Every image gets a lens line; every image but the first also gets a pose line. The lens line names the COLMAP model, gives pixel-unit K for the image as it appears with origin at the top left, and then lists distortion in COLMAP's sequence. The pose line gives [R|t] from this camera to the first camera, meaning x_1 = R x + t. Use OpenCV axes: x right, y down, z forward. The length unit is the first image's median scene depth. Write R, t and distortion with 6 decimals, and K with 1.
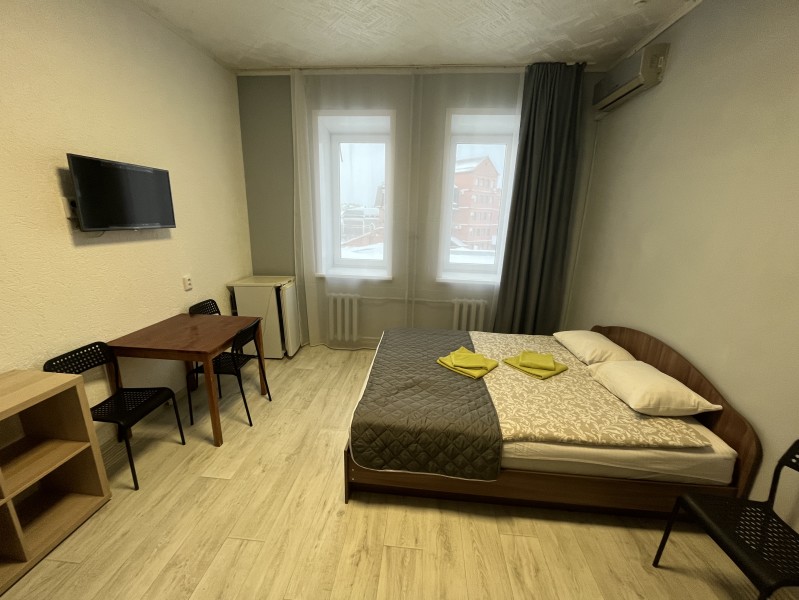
lens RADIAL K [[322.6, 0, 399.5], [0, 322.6, 300.0], [0, 0, 1]] dist [0.000217, -0.002474]
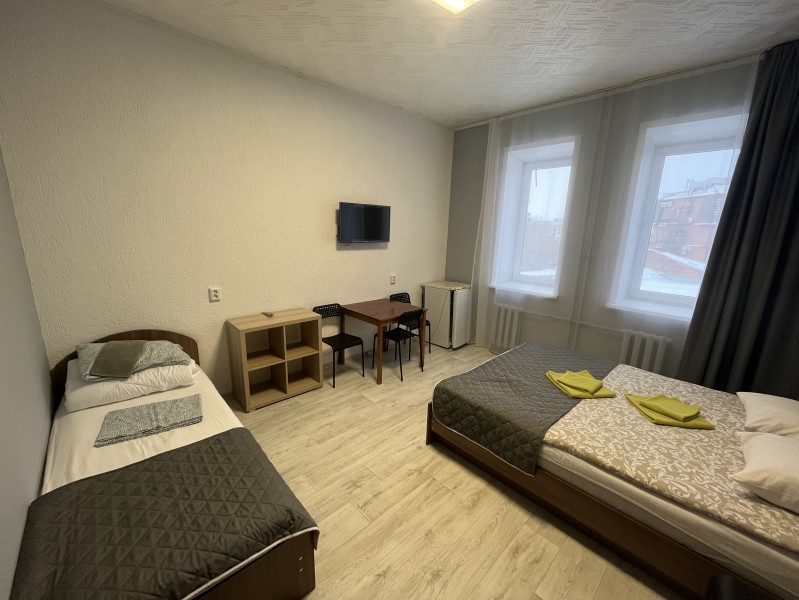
lens RADIAL K [[322.6, 0, 399.5], [0, 322.6, 300.0], [0, 0, 1]] dist [0.000217, -0.002474]
pose [[0.750161, 0.140080, -0.646247, 0.410271], [-0.174892, 0.984533, 0.010393, 0.026774], [0.637707, 0.105227, 0.763057, -0.132375]]
